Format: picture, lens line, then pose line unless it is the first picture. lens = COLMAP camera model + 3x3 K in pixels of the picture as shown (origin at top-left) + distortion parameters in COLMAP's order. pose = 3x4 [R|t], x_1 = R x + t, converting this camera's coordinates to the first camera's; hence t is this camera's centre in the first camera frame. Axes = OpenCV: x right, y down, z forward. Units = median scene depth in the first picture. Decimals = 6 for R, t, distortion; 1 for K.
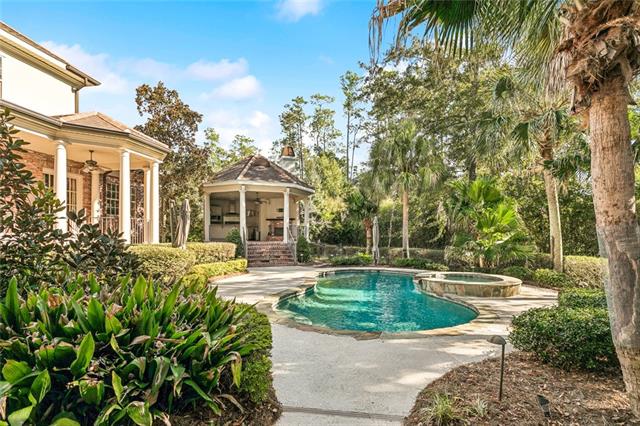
lens RADIAL K [[309.5, 0, 323.9], [0, 309.5, 238.0], [0, 0, 1]] dist [0.004542, 0.001298]
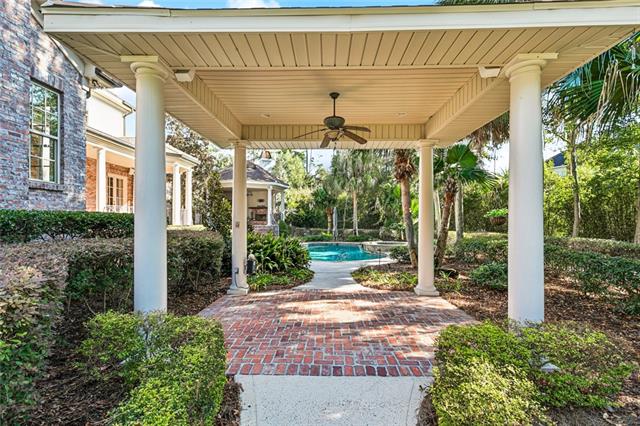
lens RADIAL K [[309.5, 0, 320.6], [0, 309.5, 215.2], [0, 0, 1]] dist [0.004542, 0.001298]
pose [[0.990346, 0.001272, 0.138610, -0.088628], [0.002526, 0.999626, -0.027223, 0.007603], [-0.138593, 0.027310, 0.989973, -0.373461]]
